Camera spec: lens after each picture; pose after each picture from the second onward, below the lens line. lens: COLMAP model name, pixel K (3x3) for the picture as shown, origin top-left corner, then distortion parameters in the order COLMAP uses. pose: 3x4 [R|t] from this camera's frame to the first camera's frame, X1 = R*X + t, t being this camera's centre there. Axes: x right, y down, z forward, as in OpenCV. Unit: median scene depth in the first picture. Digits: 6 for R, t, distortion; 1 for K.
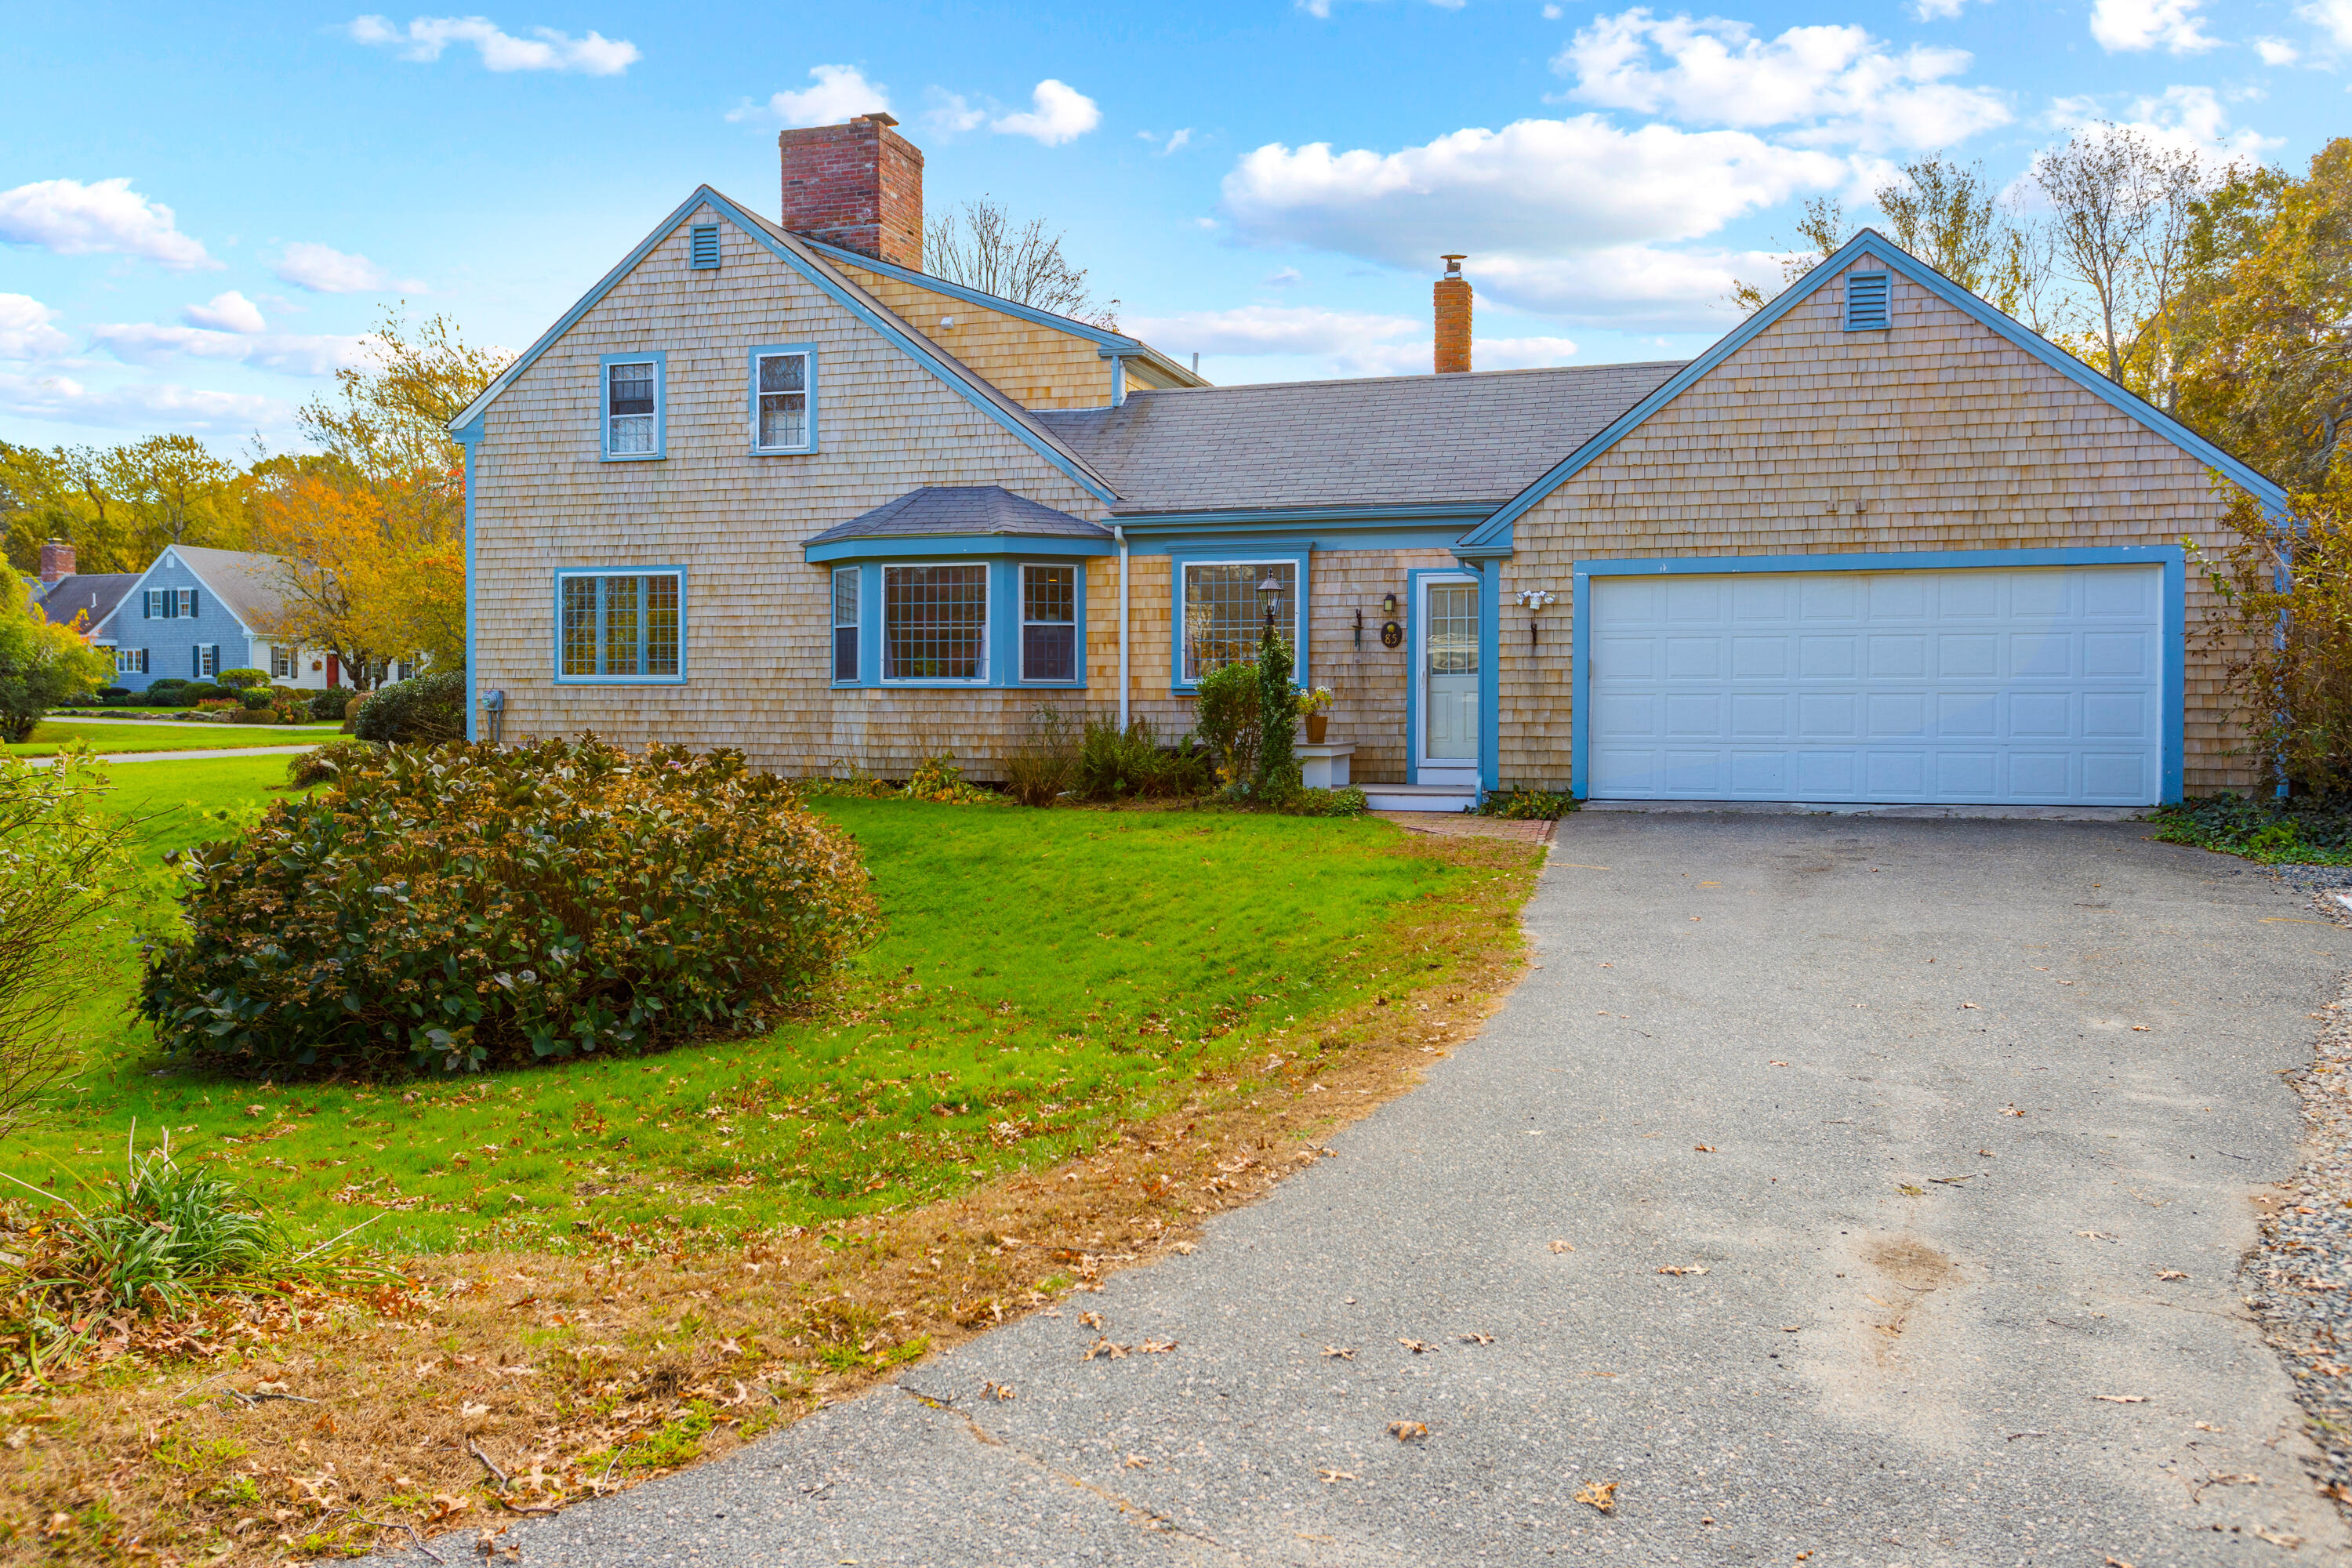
lens RADIAL K [[1924.9, 0, 1176.2], [0, 1924.9, 737.1], [0, 0, 1]] dist [0.015417, -0.001331]
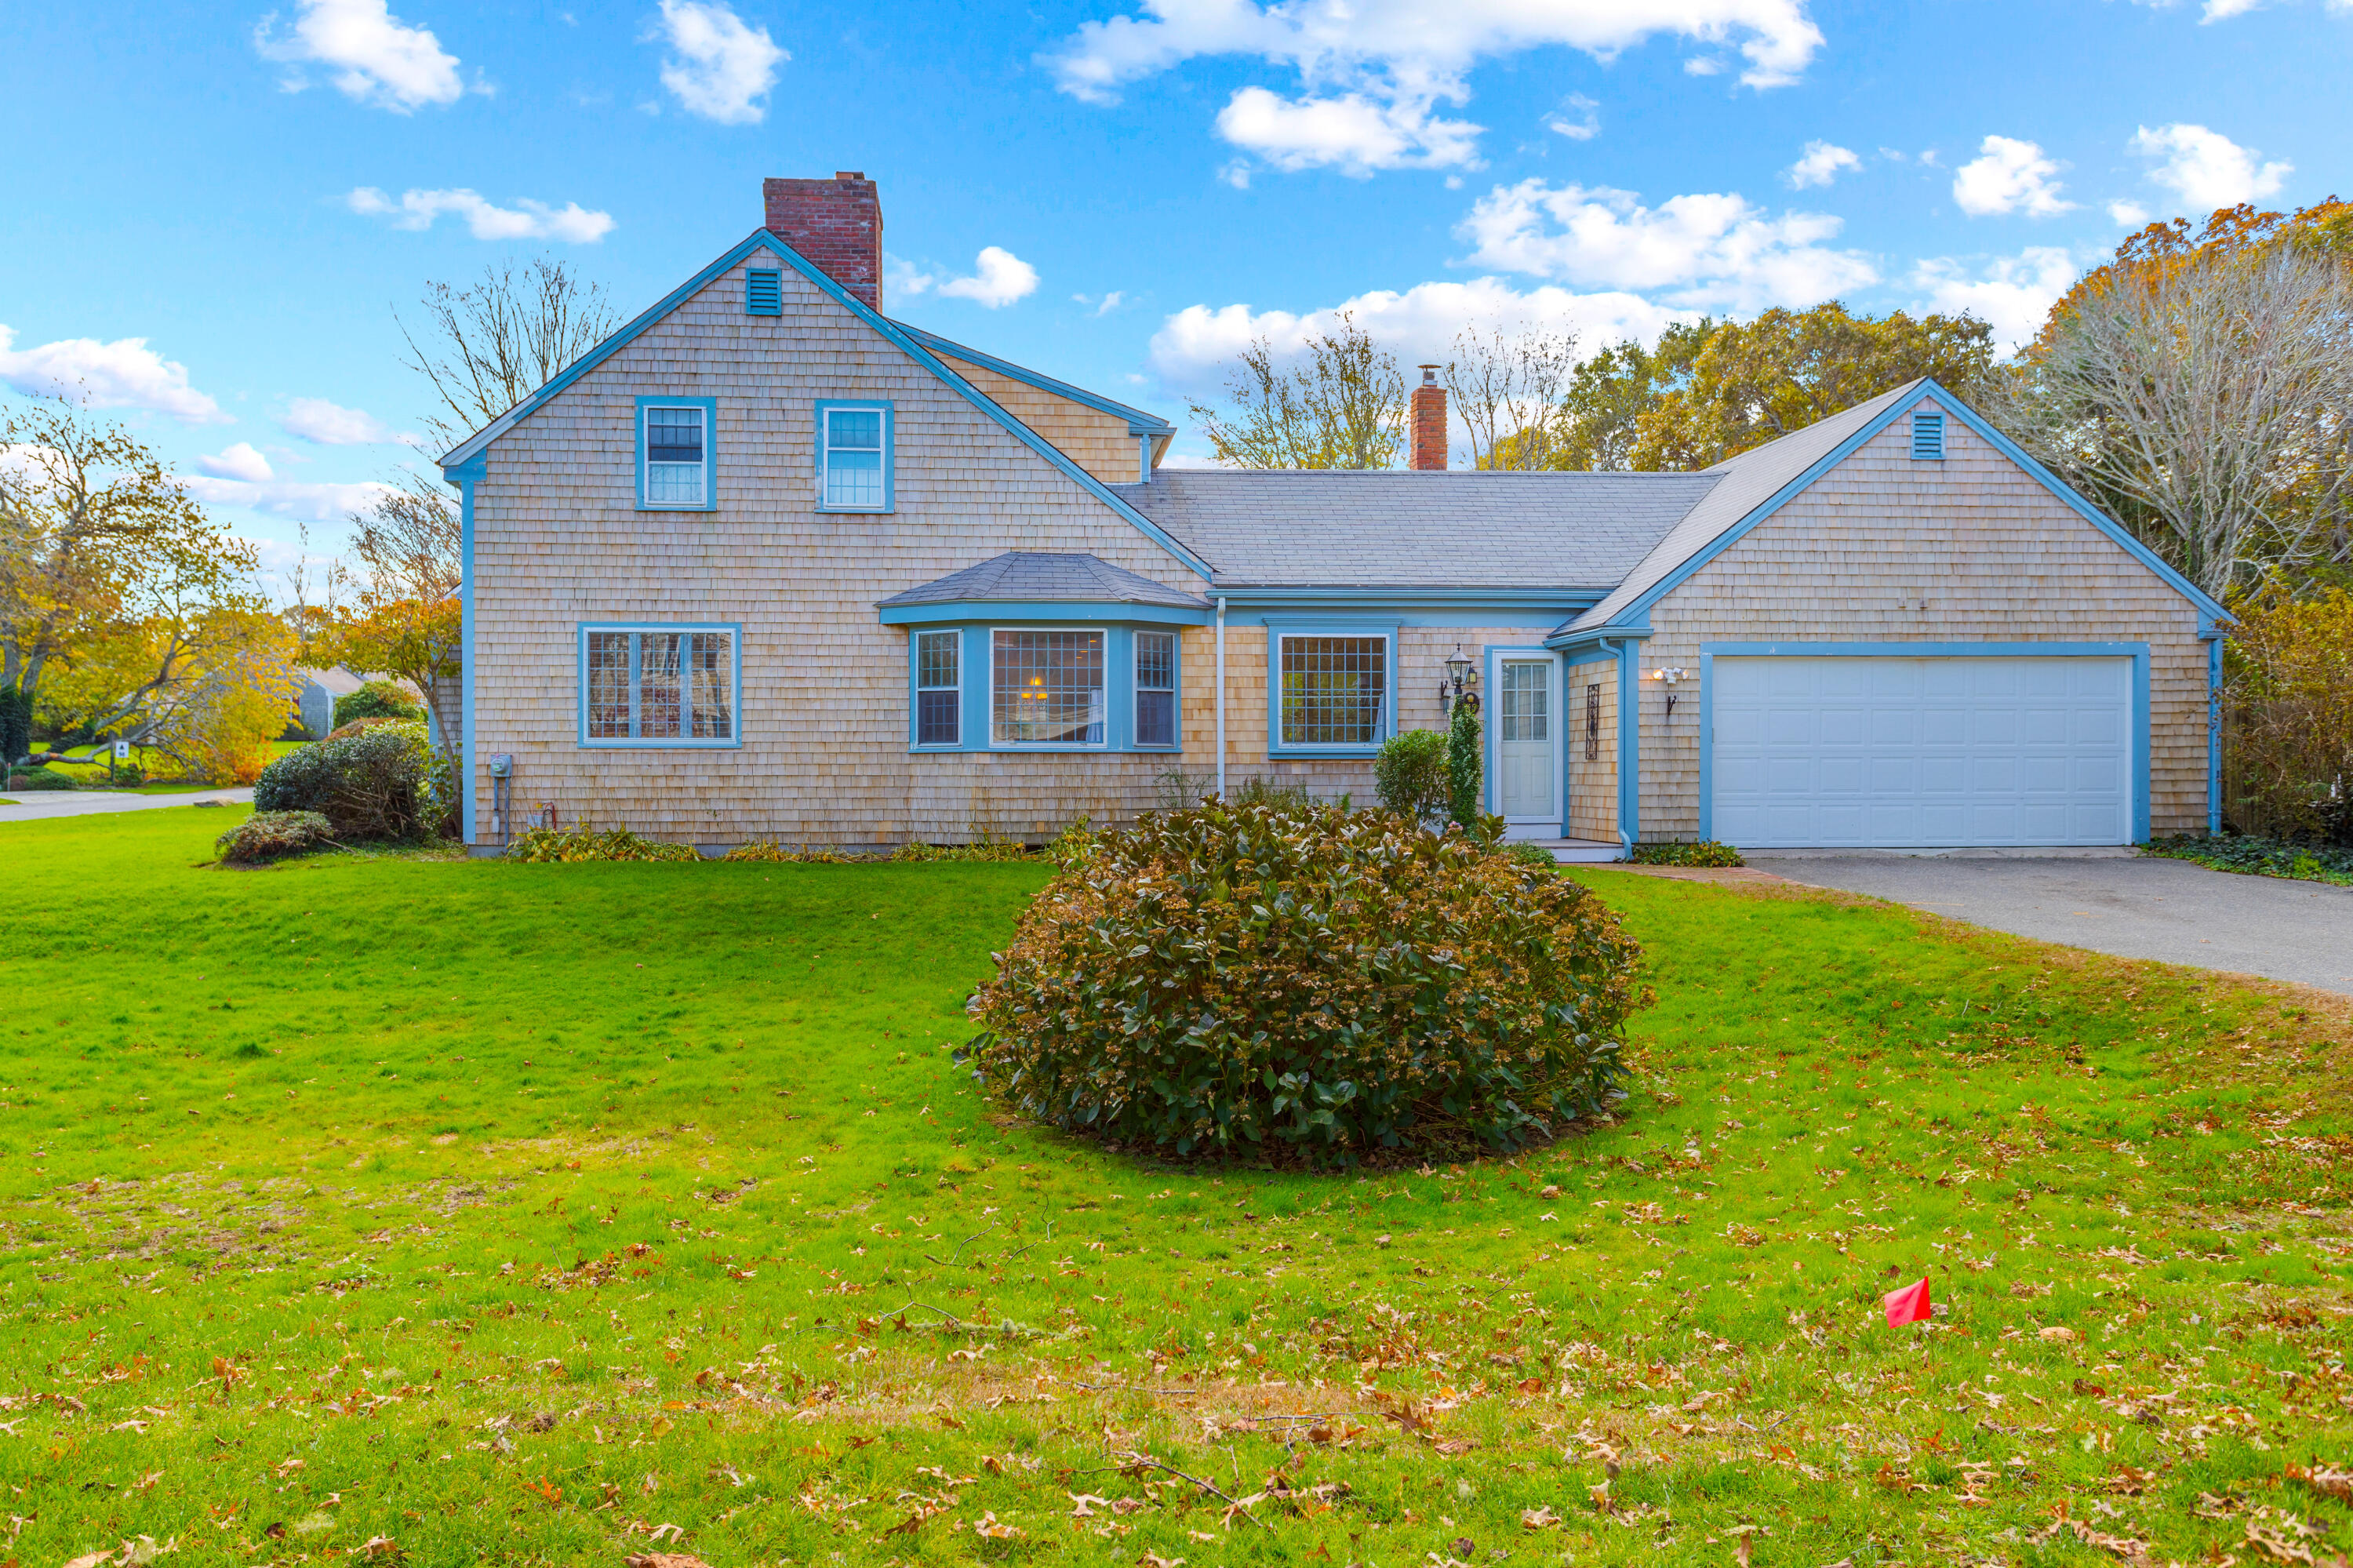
lens RADIAL K [[1771.3, 0, 1175.9], [0, 1771.3, 782.3], [0, 0, 1]] dist [-0.001420, 0.003682]
pose [[0.926609, -0.005941, 0.375981, -0.394431], [0.009022, 0.999939, -0.006435, -0.002972], [-0.375919, 0.009355, 0.926605, 0.110699]]
